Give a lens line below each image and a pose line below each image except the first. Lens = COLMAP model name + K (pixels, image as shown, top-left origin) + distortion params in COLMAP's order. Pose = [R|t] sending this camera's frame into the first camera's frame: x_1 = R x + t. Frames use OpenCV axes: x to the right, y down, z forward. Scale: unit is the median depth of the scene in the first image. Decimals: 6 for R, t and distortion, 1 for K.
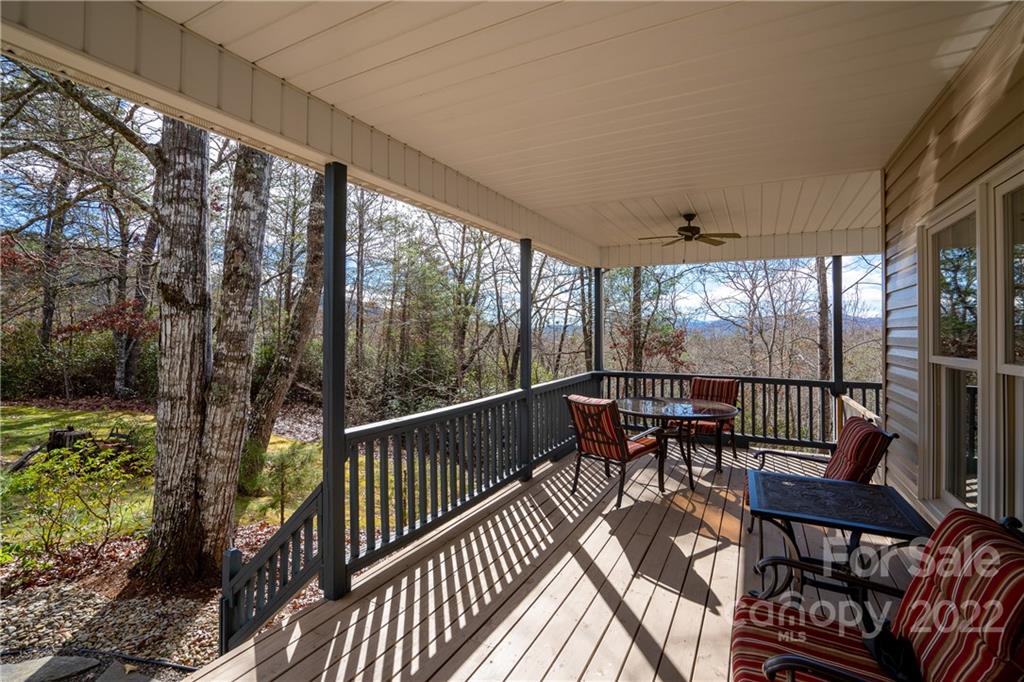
lens RADIAL K [[467.2, 0, 507.6], [0, 467.2, 323.0], [0, 0, 1]] dist [-0.000703, 0.000162]
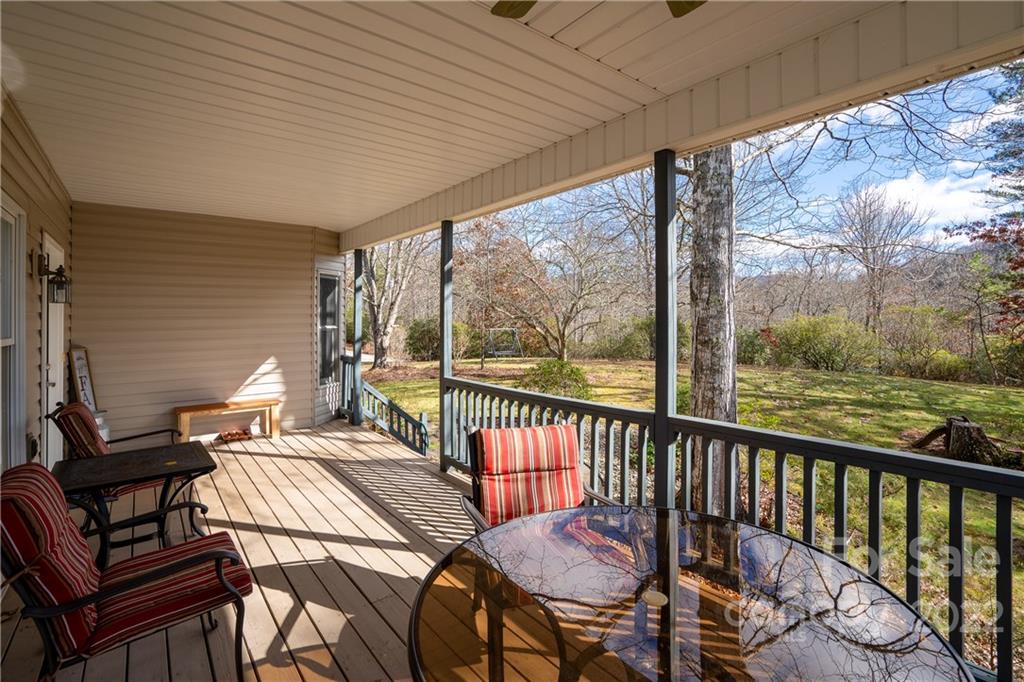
lens RADIAL K [[467.2, 0, 507.6], [0, 467.2, 323.0], [0, 0, 1]] dist [-0.000703, 0.000162]
pose [[-0.405888, -0.002672, -0.913919, 0.955760], [0.029485, 0.999437, -0.016017, 0.057651], [0.913447, -0.033448, -0.405580, 1.627545]]
